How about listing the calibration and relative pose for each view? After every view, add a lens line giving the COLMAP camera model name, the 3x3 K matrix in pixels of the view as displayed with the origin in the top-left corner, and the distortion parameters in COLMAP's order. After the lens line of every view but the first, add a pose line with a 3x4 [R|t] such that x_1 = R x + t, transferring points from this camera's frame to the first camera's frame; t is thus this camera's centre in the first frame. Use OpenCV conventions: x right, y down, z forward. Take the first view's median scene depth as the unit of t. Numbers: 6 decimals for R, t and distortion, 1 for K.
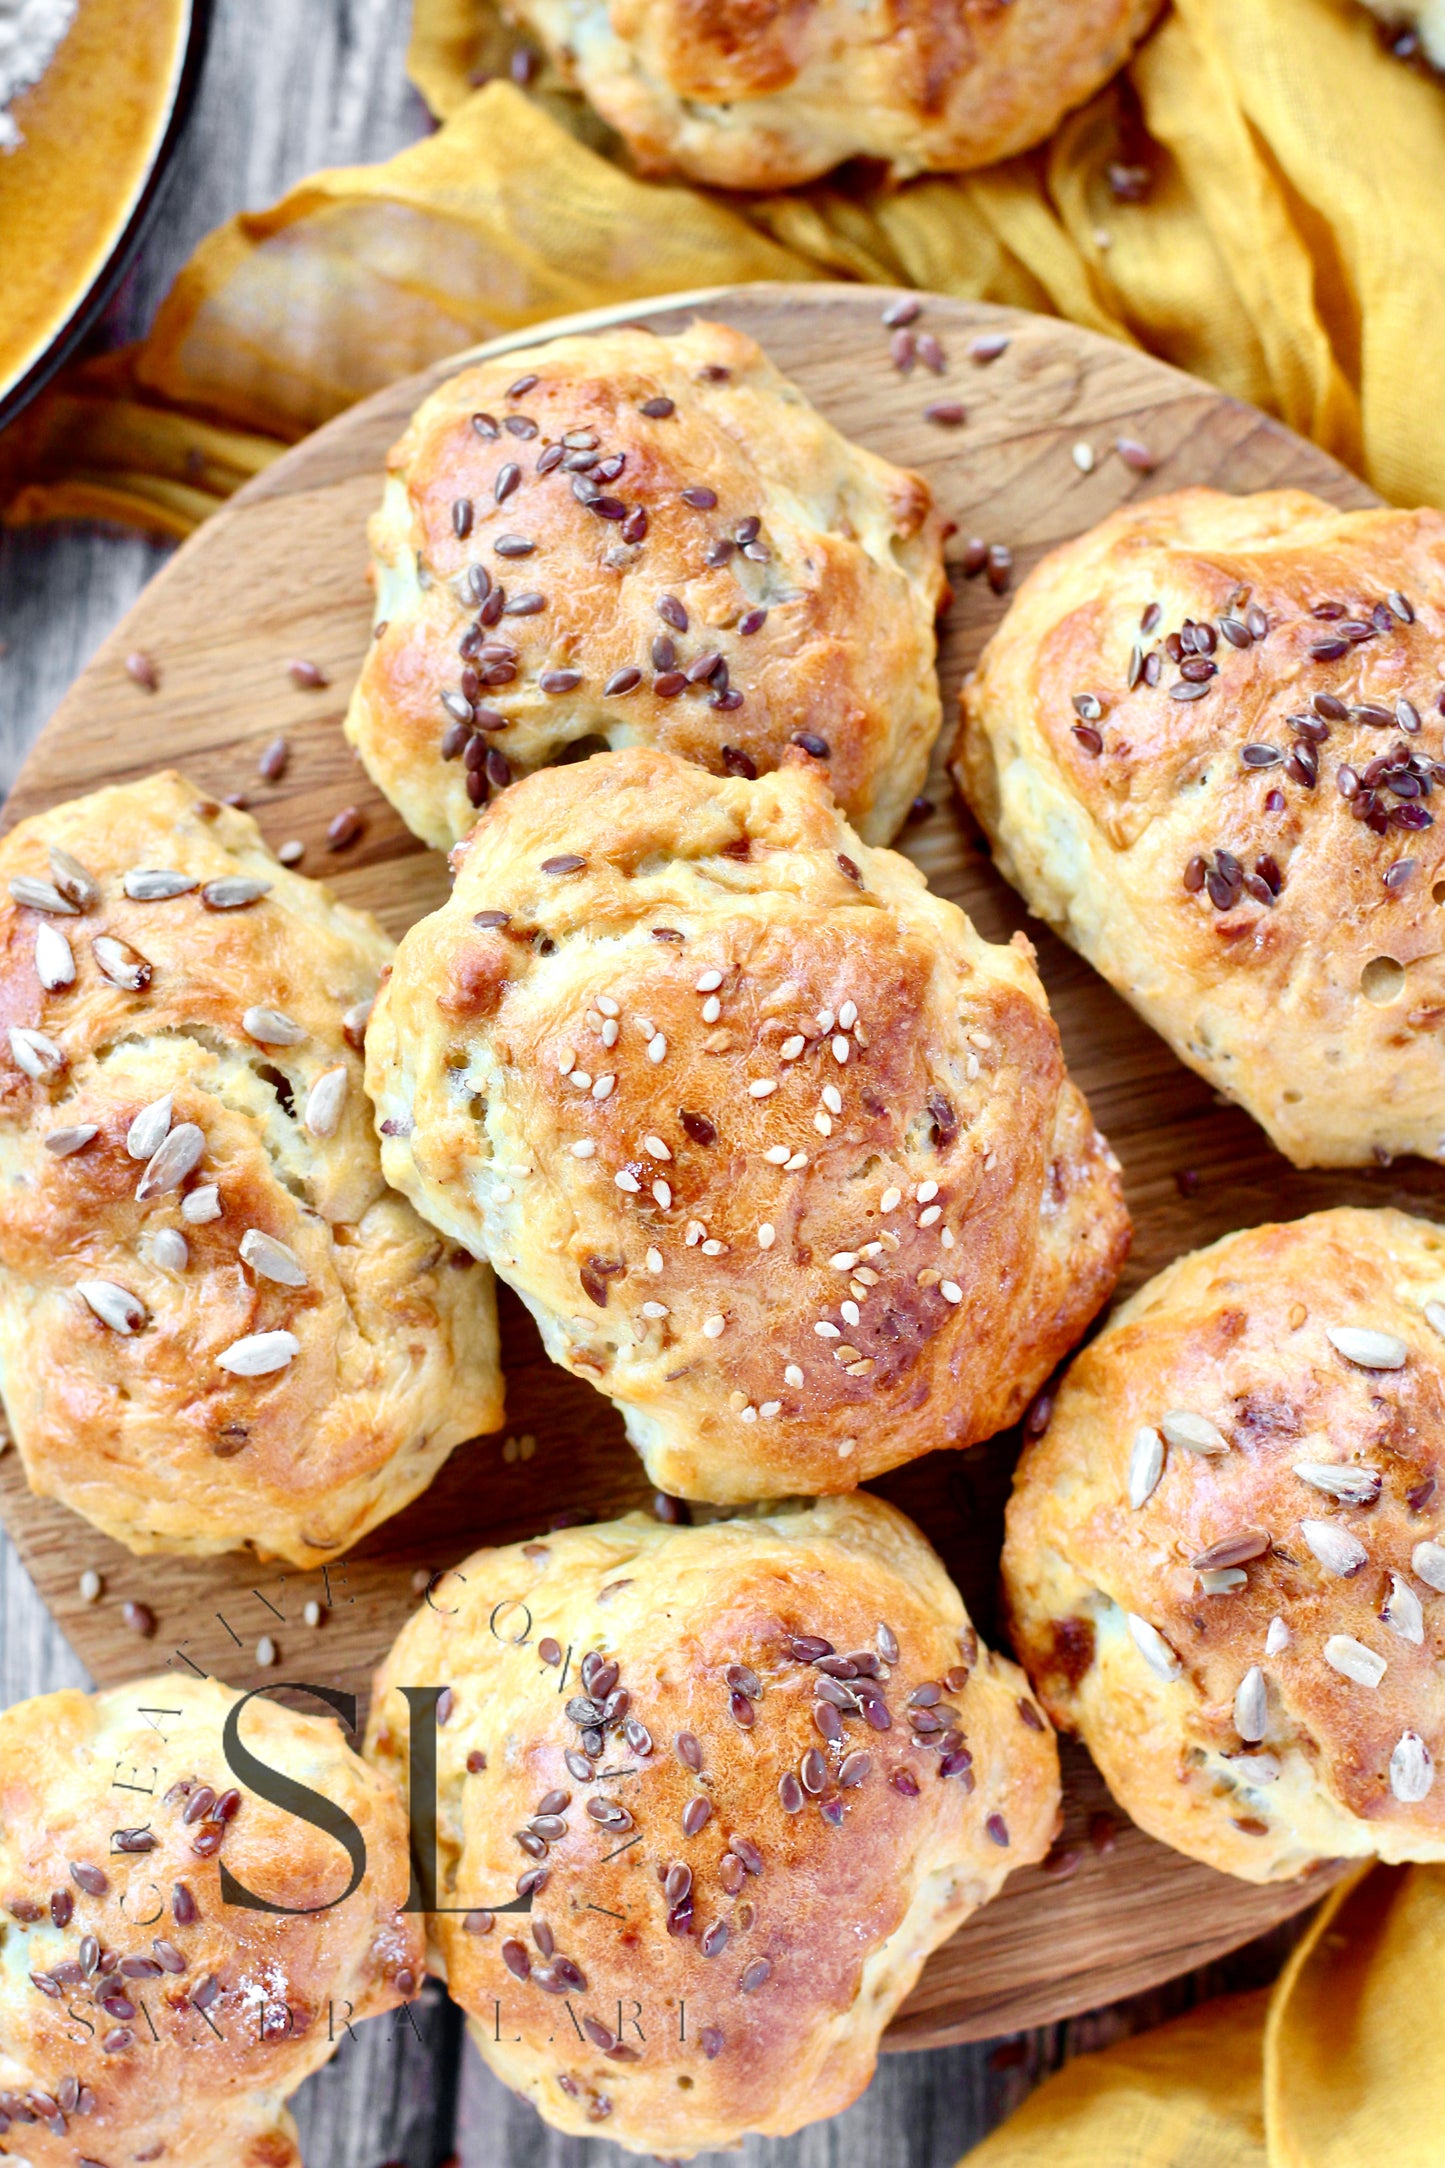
lens RADIAL K [[5424.9, 0, 722.5], [0, 5424.9, 1084.0], [0, 0, 1]] dist [-0.197915, 0.022381]
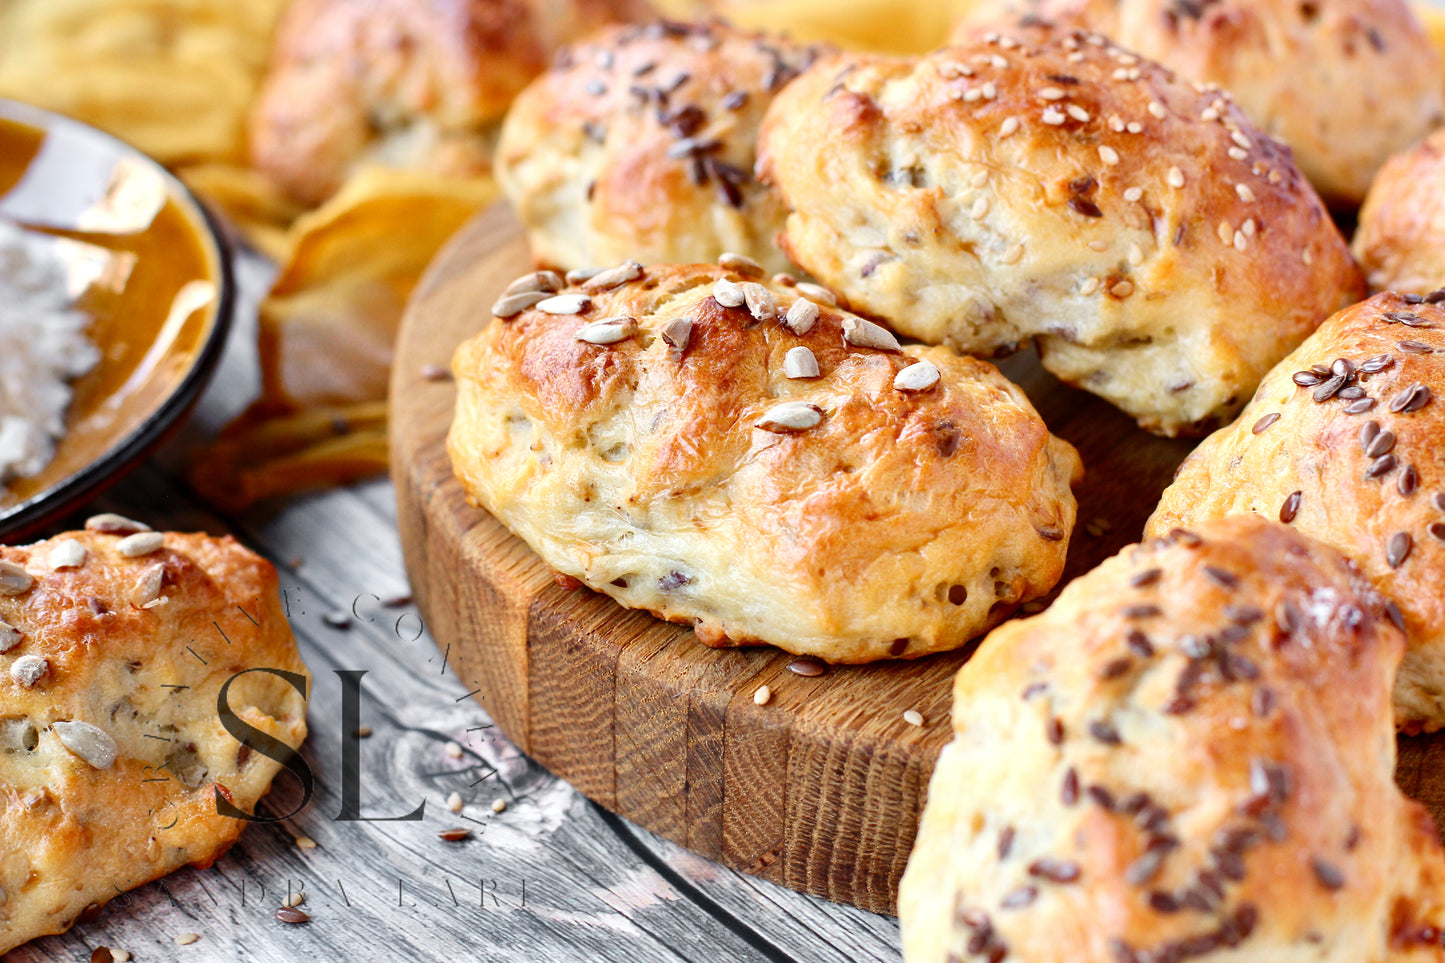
lens RADIAL K [[3658.2, 0, 724.5], [0, 3658.2, 452.7], [0, 0, 1]] dist [-0.262817, 1.440245]
pose [[0.759587, -0.323997, 0.563963, -0.571913], [0.644136, 0.494846, -0.583281, 0.495588], [-0.090093, 0.806321, 0.584576, 0.551202]]
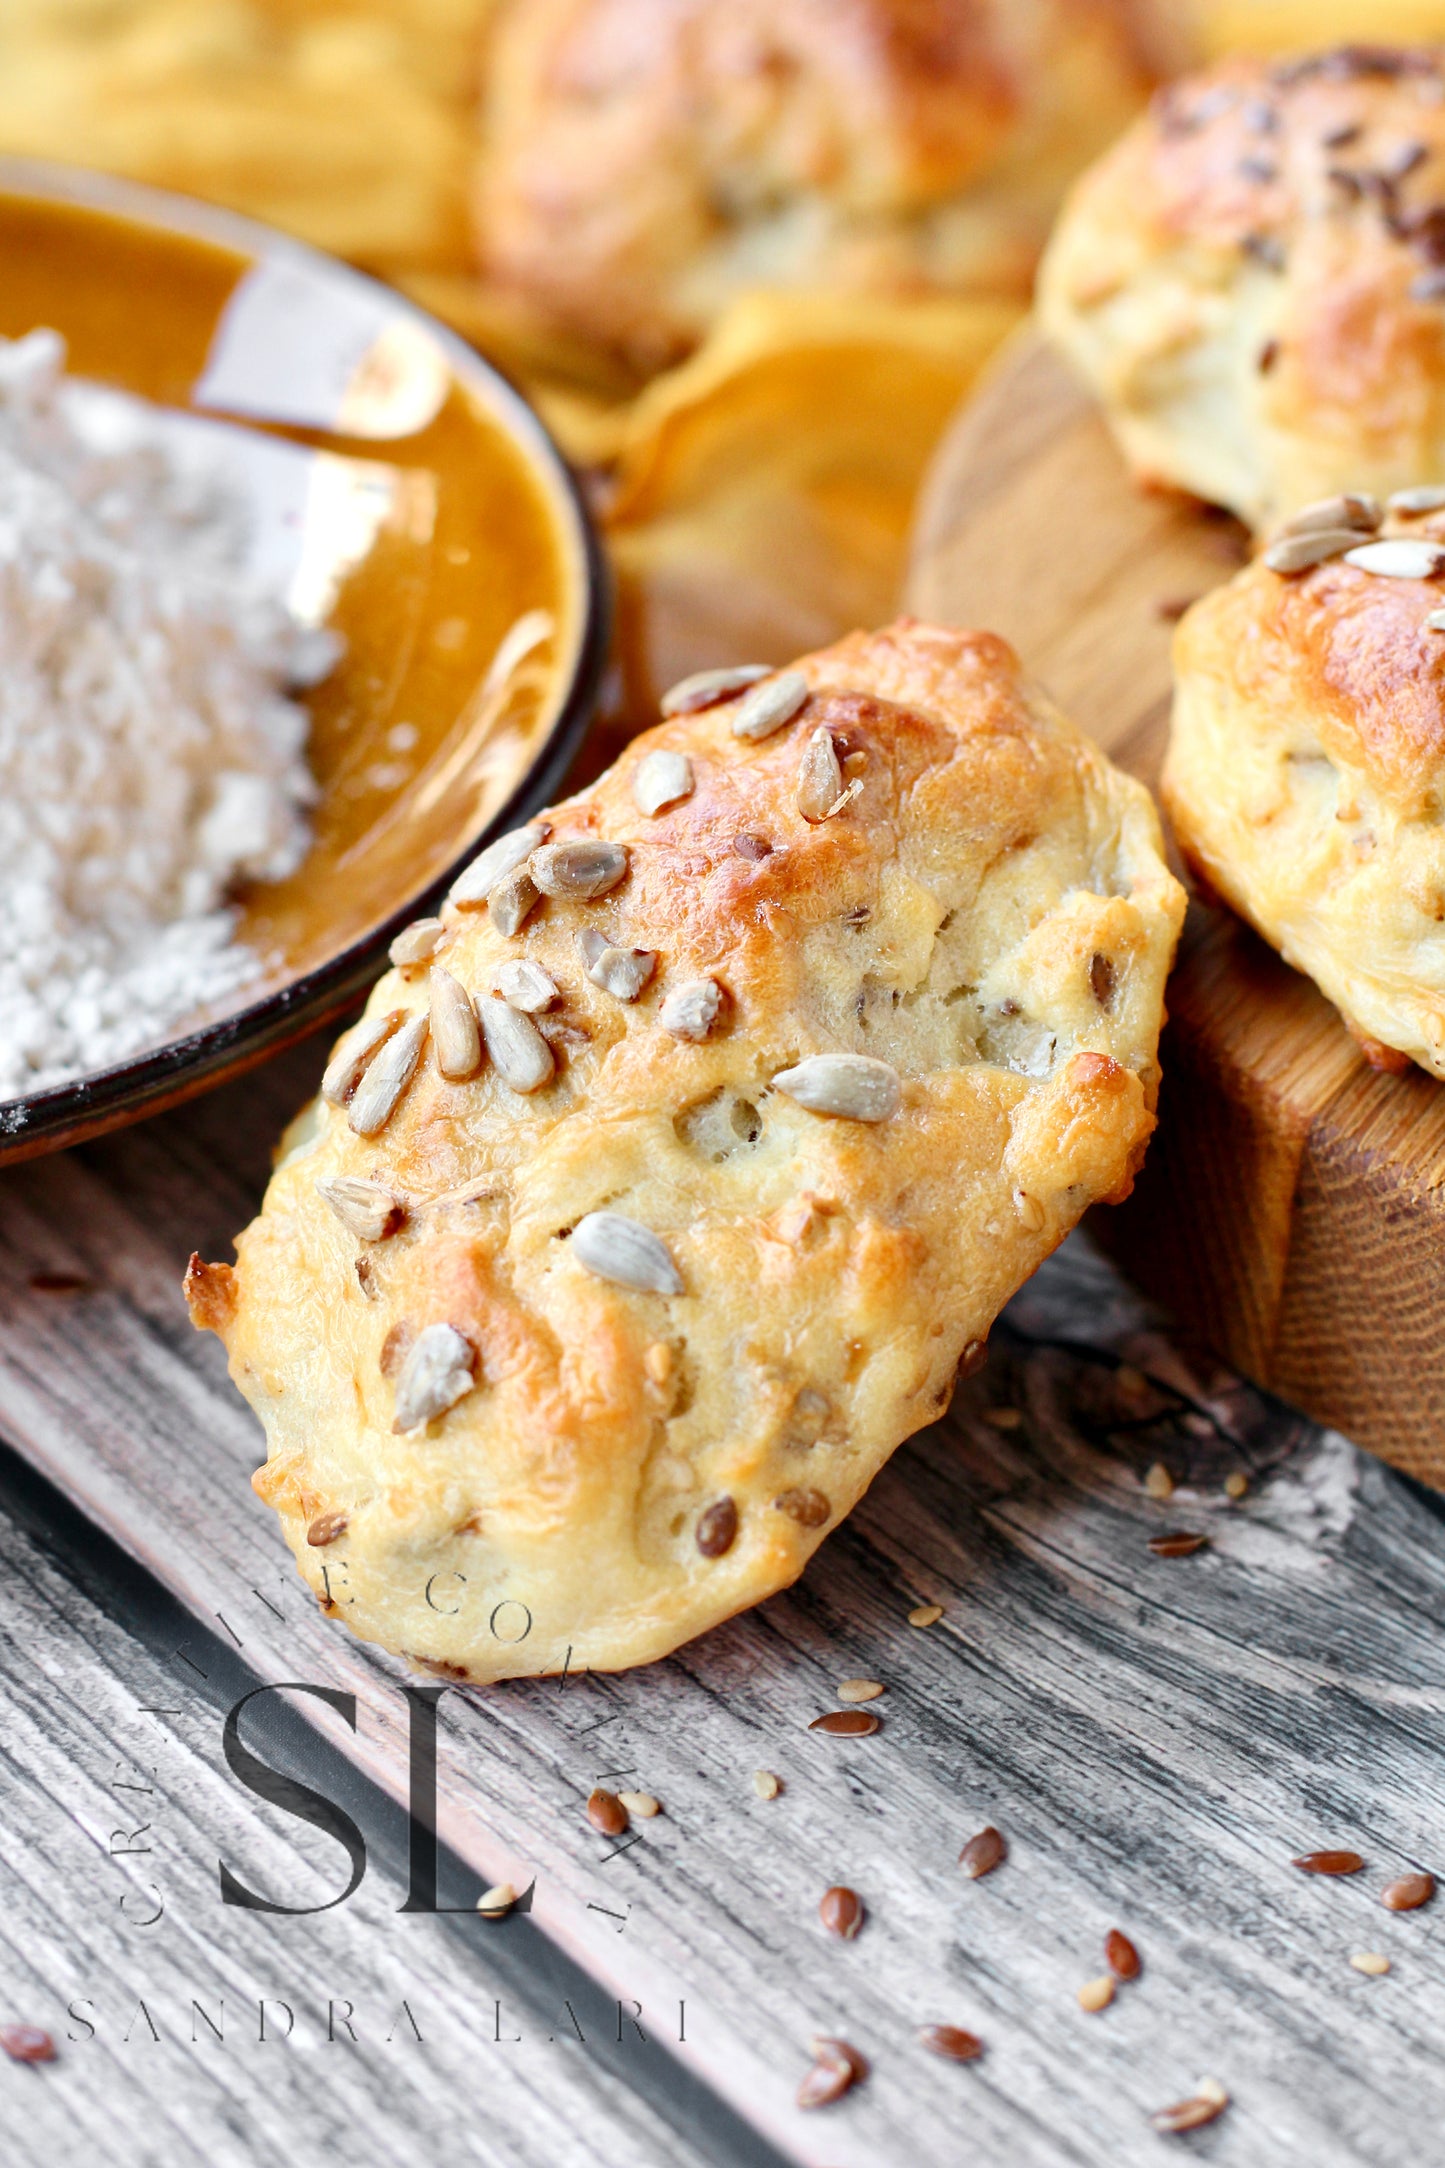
lens RADIAL K [[5564.2, 0, 722.5], [0, 5564.2, 1084.0], [0, 0, 1]] dist [-0.249857, 0.259777]
pose [[0.717767, -0.393912, 0.574147, -0.602266], [0.686631, 0.537266, -0.489779, 0.293717], [-0.115539, 0.745774, 0.656104, 0.610013]]
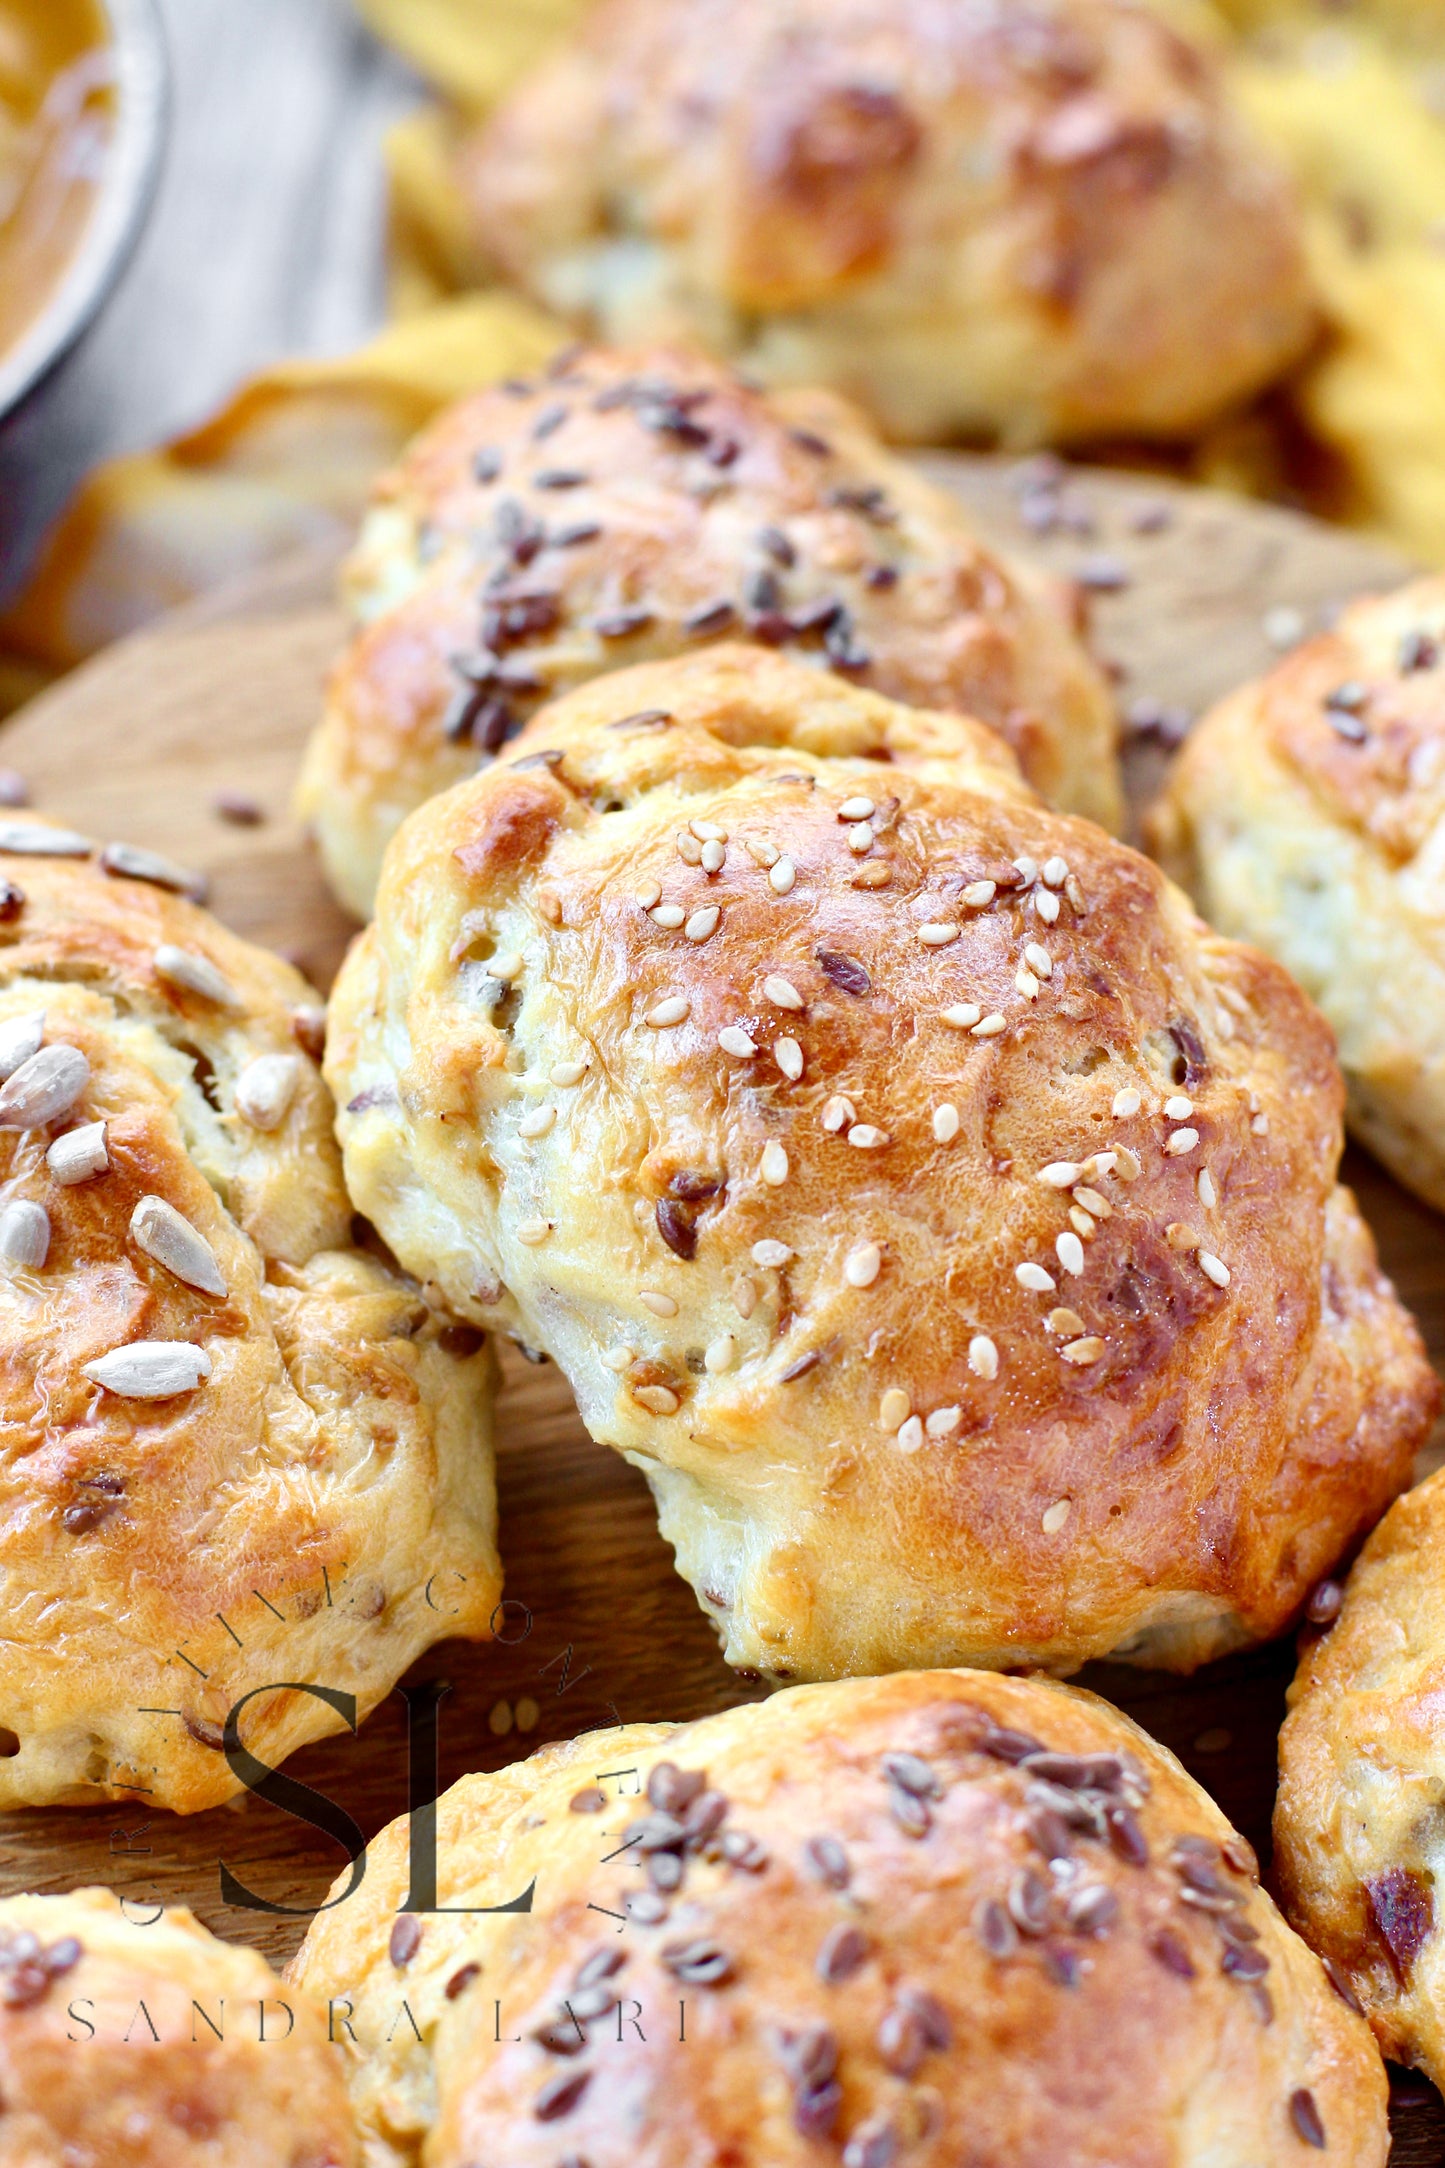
lens RADIAL K [[5564.2, 0, 722.5], [0, 5564.2, 1084.0], [0, 0, 1]] dist [-0.249857, 0.259777]
pose [[0.997387, 0.043000, 0.058047, -0.057080], [-0.004201, 0.836711, -0.547629, 0.385067], [-0.072117, 0.545954, 0.834705, 0.421231]]
